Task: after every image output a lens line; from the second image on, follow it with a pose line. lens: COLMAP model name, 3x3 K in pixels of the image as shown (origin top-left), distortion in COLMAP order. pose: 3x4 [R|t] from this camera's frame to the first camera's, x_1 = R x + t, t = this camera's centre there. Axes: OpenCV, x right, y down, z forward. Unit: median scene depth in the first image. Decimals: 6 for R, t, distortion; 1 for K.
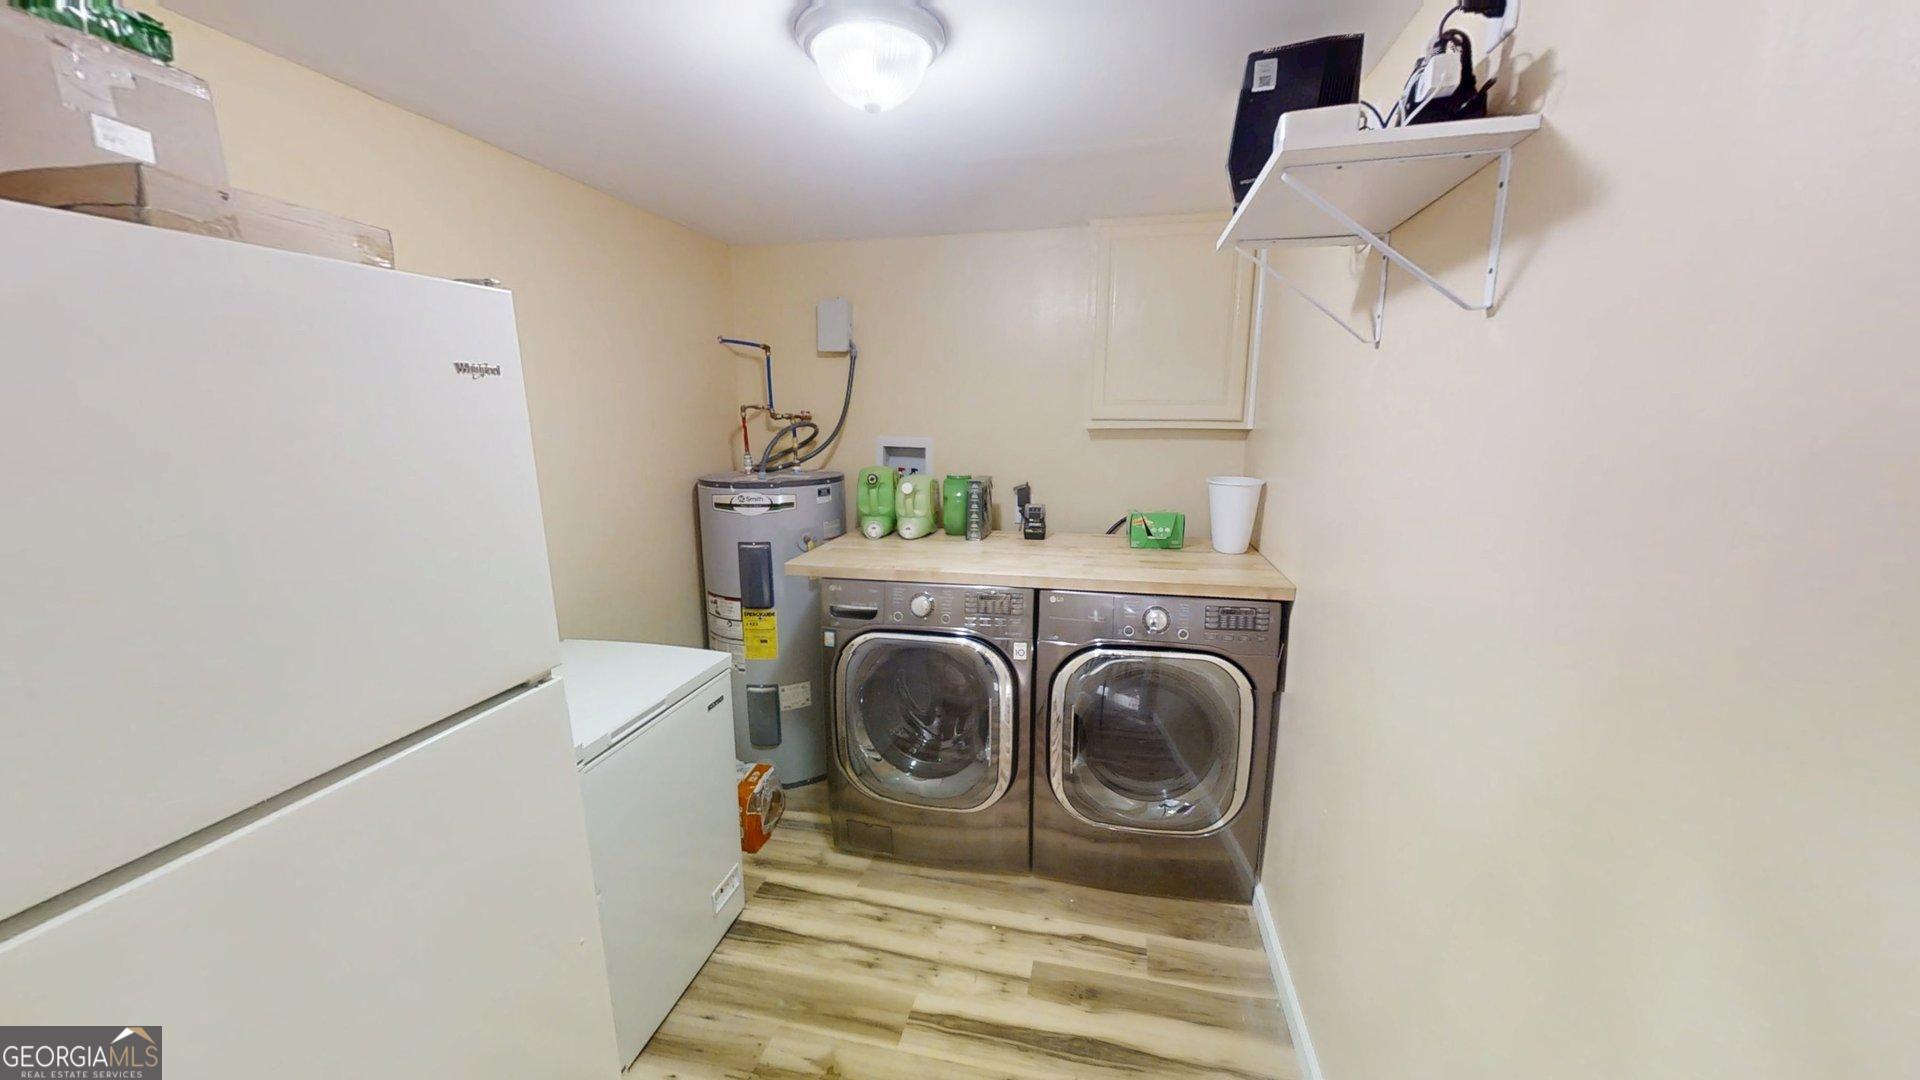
lens RADIAL K [[703.1, 0, 959.9], [0, 703.1, 537.9], [0, 0, 1]] dist [0.001480, -0.000038]
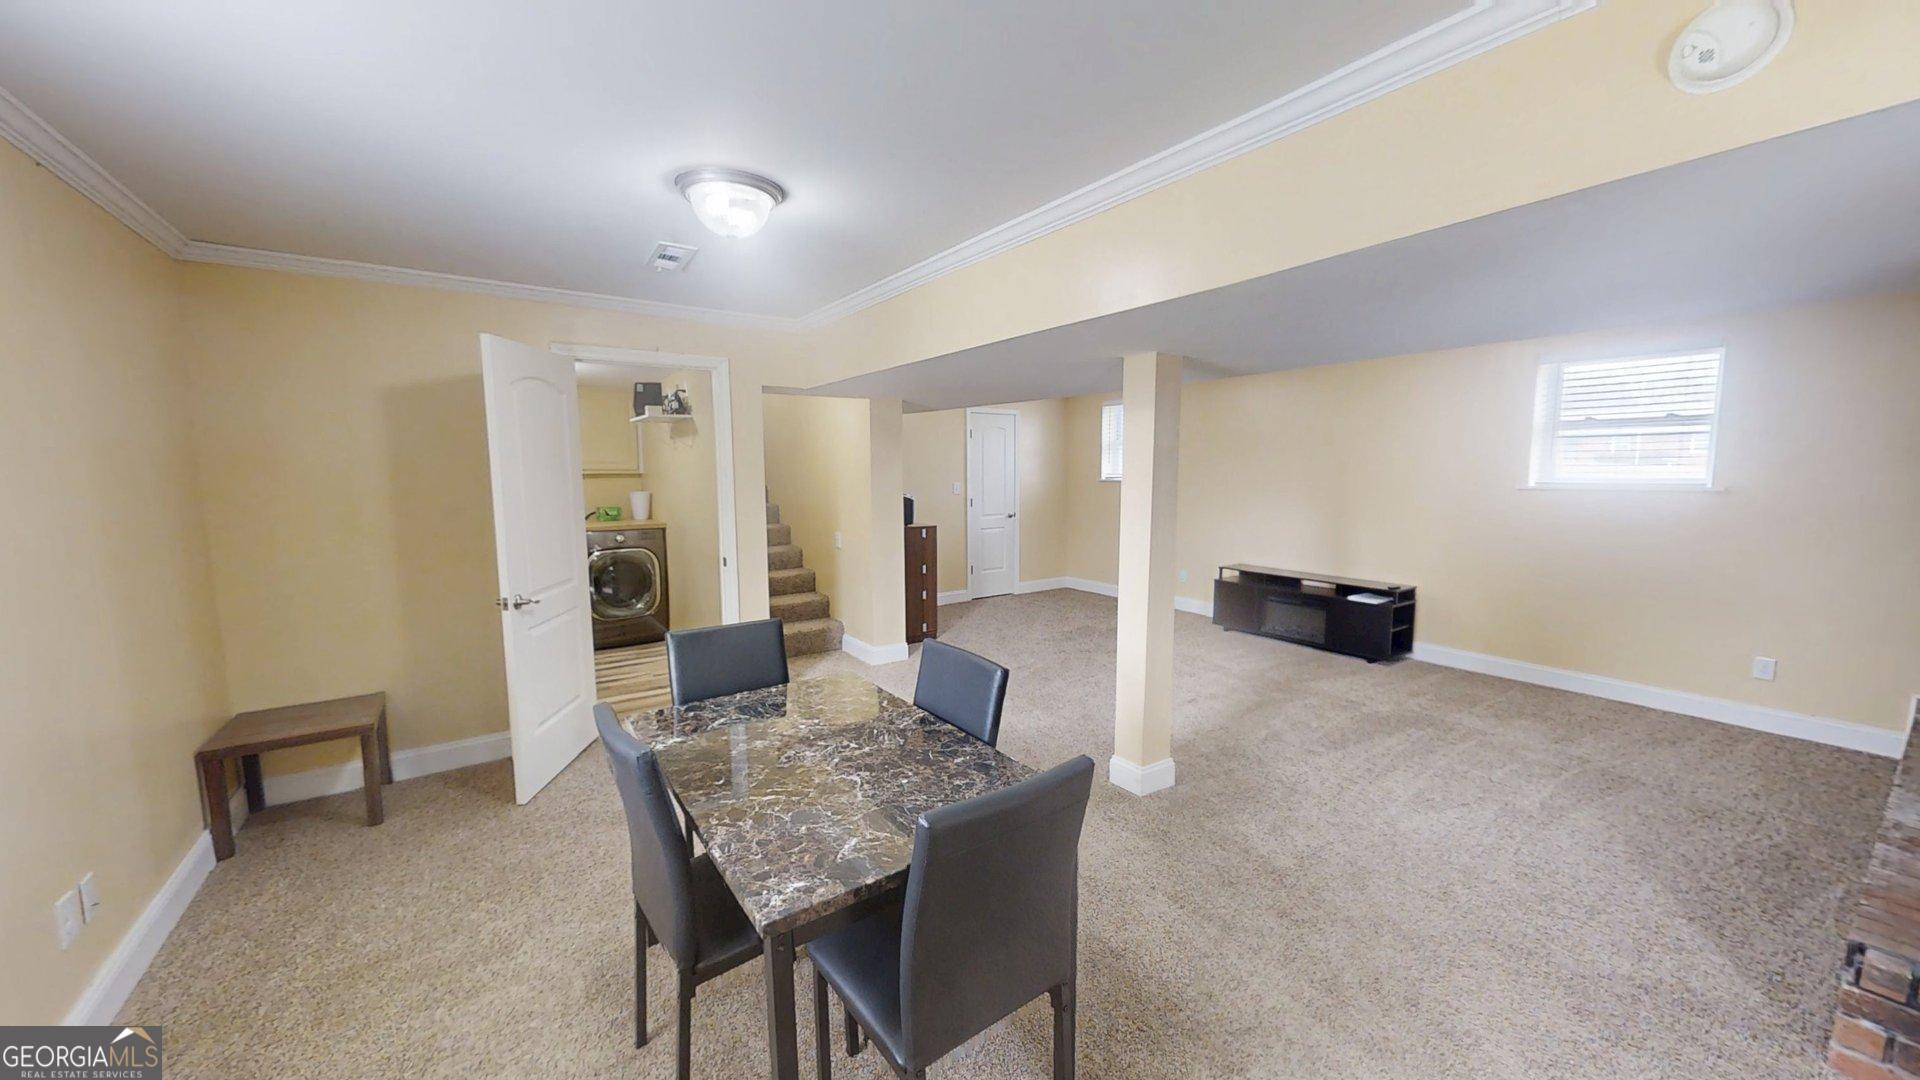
lens RADIAL K [[703.1, 0, 958.2], [0, 703.1, 532.7], [0, 0, 1]] dist [0.001480, -0.000038]
pose [[0.674756, -0.078790, 0.733823, -0.826215], [0.134619, 0.990745, -0.017408, 0.301939], [-0.725659, 0.110533, 0.679118, -1.806868]]
